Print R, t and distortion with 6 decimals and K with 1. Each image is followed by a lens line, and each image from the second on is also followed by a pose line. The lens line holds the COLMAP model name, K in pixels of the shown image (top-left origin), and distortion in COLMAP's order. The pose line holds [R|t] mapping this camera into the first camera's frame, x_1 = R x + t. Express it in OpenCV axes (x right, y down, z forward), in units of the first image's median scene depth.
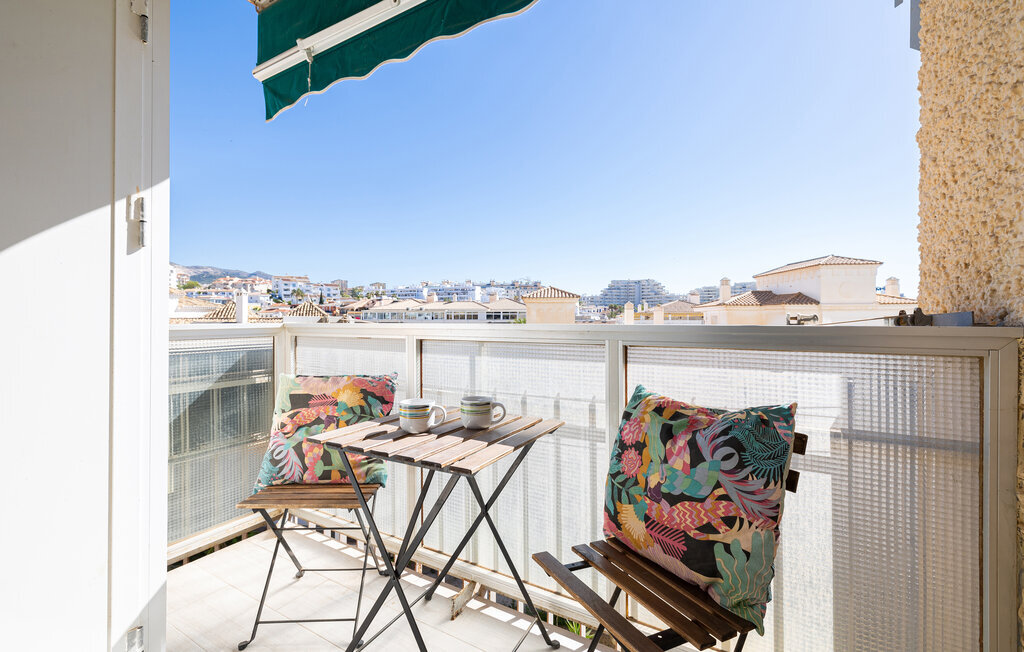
lens RADIAL K [[431.9, 0, 511.2], [0, 431.9, 312.2], [0, 0, 1]] dist [0.000073, 0.000152]
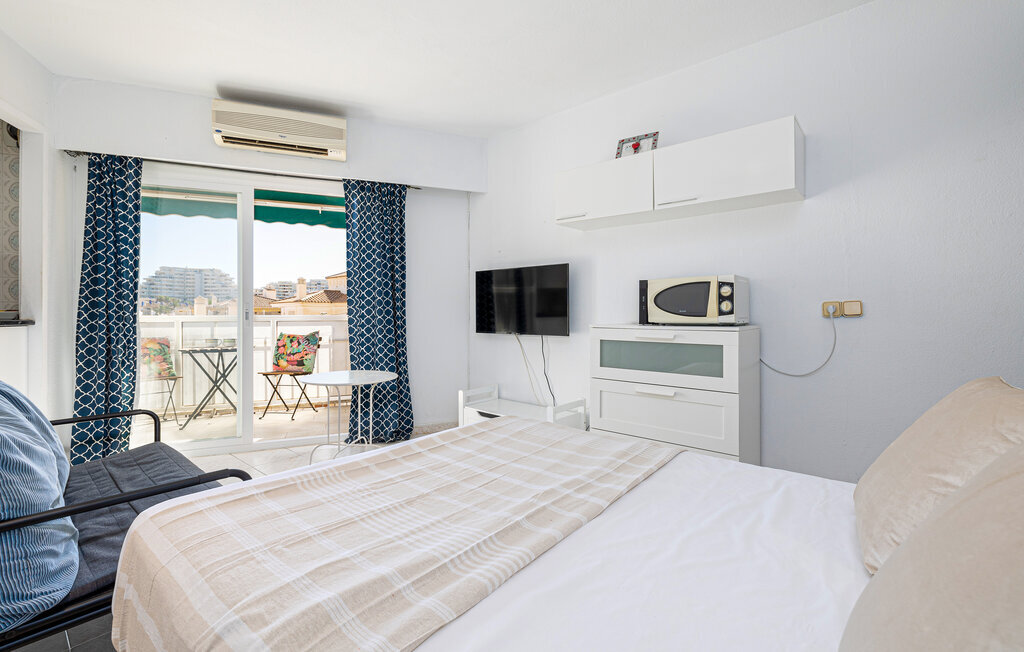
lens RADIAL K [[431.9, 0, 511.2], [0, 431.9, 312.2], [0, 0, 1]] dist [0.000073, 0.000152]
pose [[0.611104, 0.000218, 0.791550, -1.074026], [-0.009500, 0.999930, 0.007059, -0.028853], [-0.791493, -0.011834, 0.611063, -2.103975]]
